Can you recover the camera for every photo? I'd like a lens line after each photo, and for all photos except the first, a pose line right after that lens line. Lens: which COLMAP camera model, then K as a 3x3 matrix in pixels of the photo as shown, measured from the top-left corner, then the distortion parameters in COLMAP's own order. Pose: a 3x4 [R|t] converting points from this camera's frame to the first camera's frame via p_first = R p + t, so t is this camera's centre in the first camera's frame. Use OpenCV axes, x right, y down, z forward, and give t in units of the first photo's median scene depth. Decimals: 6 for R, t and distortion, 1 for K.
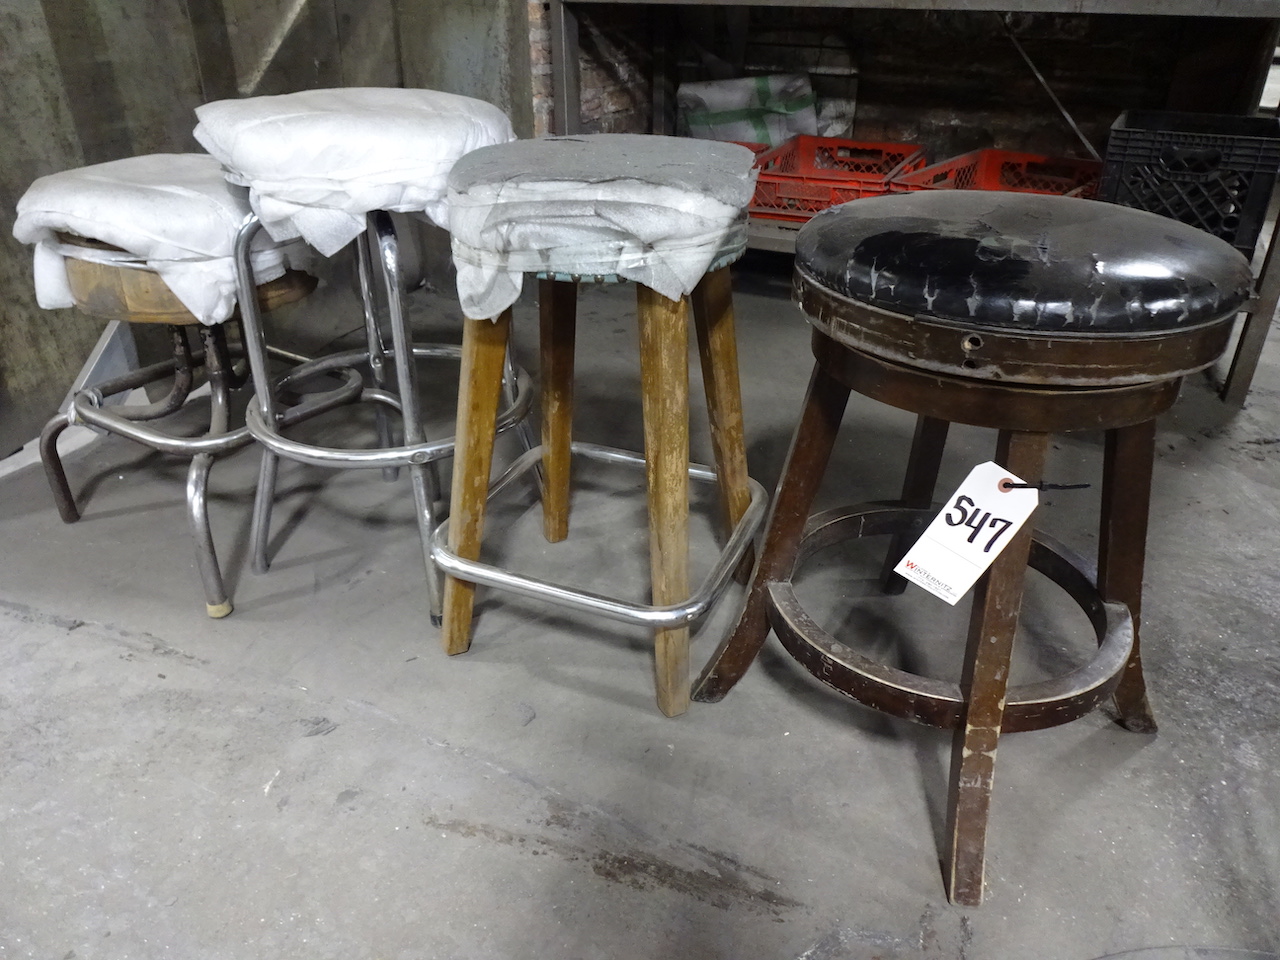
lens RADIAL K [[951.2, 0, 634.6], [0, 951.2, 484.2], [0, 0, 1]] dist [-0.004271, -0.006022]
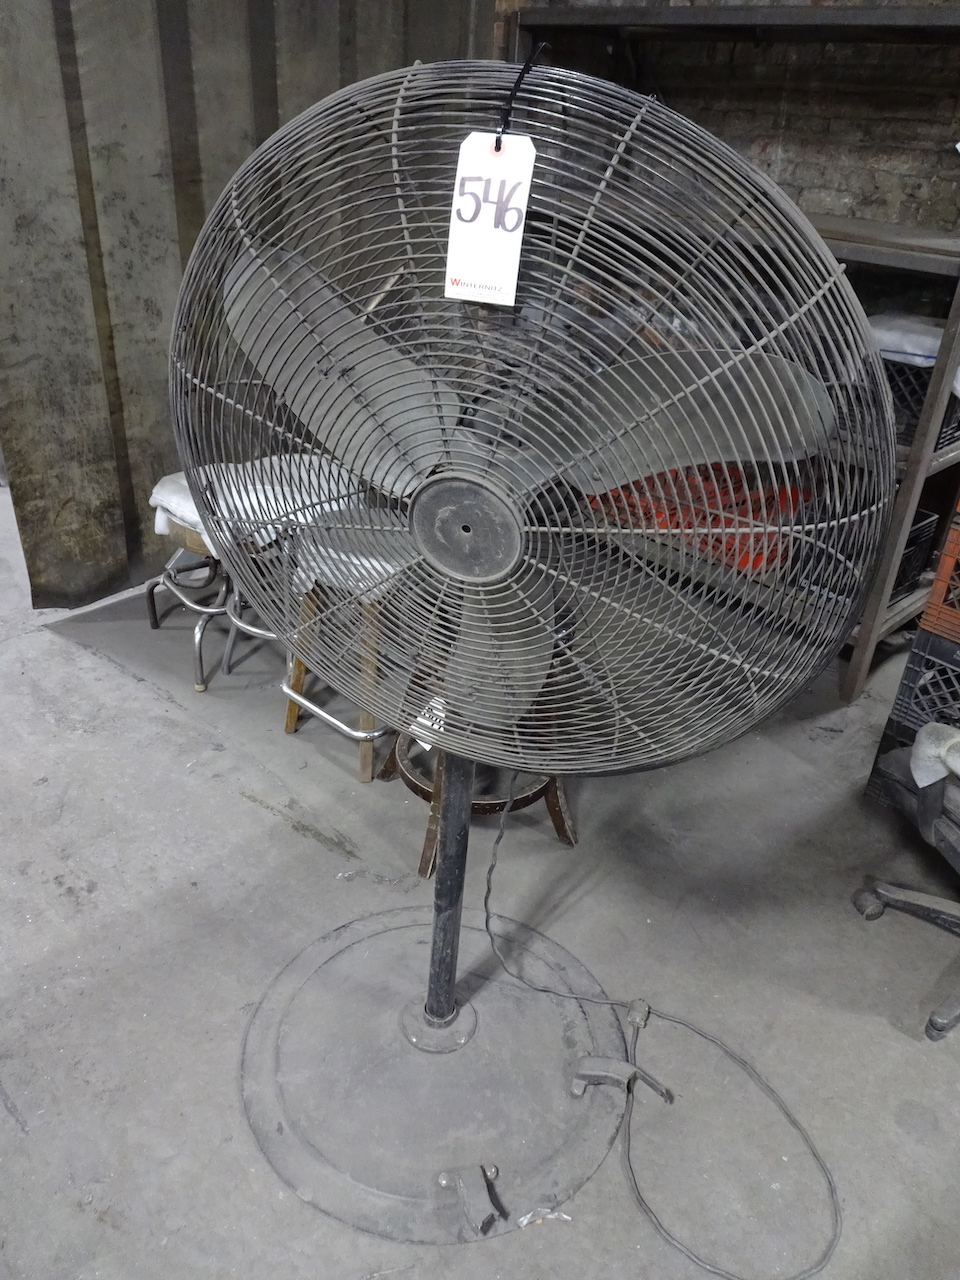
lens RADIAL K [[951.2, 0, 475.7], [0, 951.2, 648.0], [0, 0, 1]] dist [-0.004271, -0.006022]
pose [[0.942017, 0.213324, -0.259031, 0.681160], [-0.207480, 0.976959, 0.050028, -0.190552], [0.263735, 0.006616, 0.964573, -0.898720]]
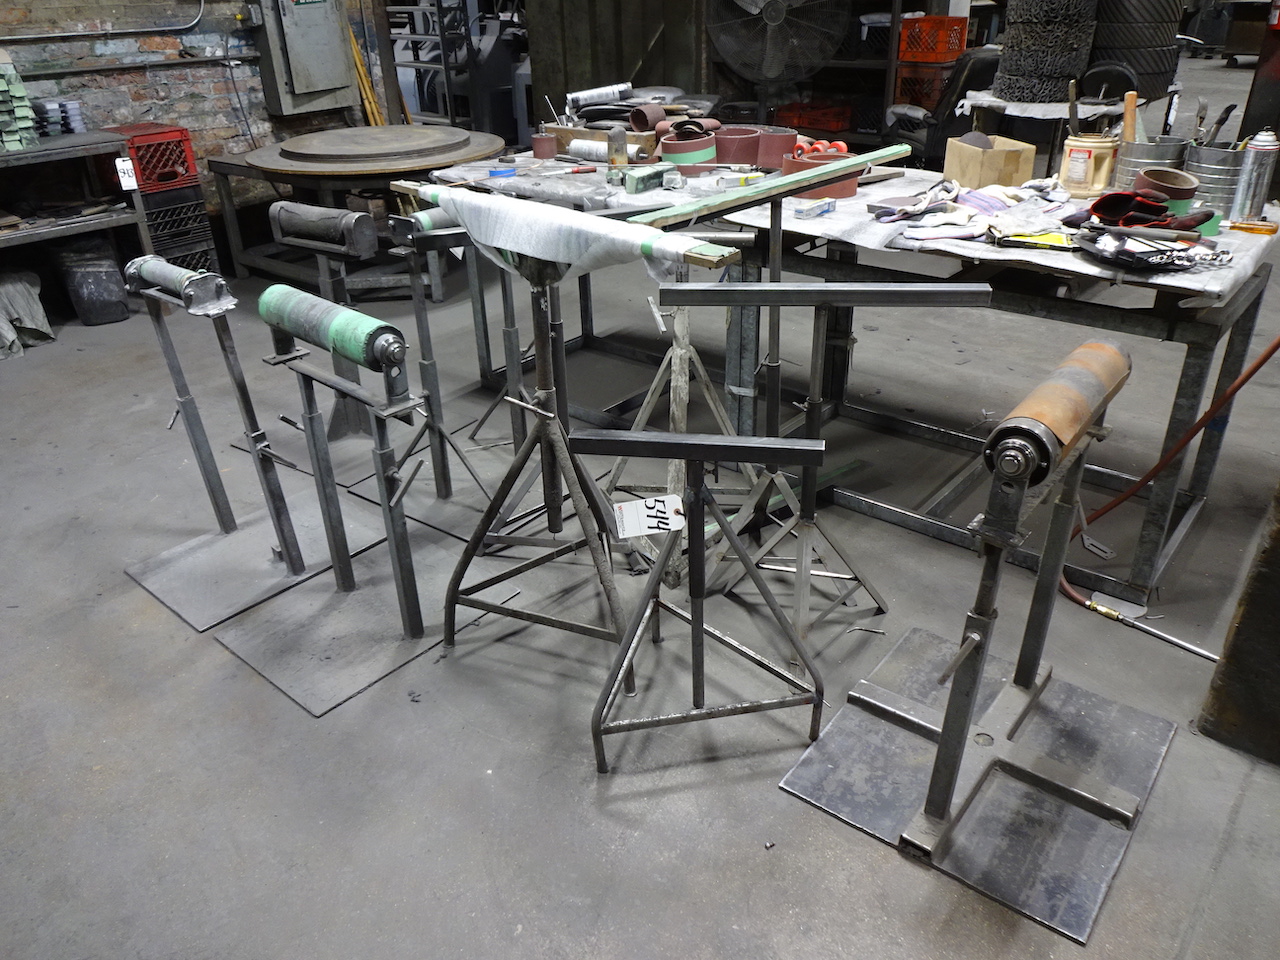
lens RADIAL K [[951.2, 0, 643.1], [0, 951.2, 476.6], [0, 0, 1]] dist [-0.004271, -0.006022]
pose [[0.970934, 0.088802, -0.222265, 0.990855], [-0.091231, 0.995830, -0.000662, 1.736652], [0.221279, 0.020920, 0.974986, -4.073953]]
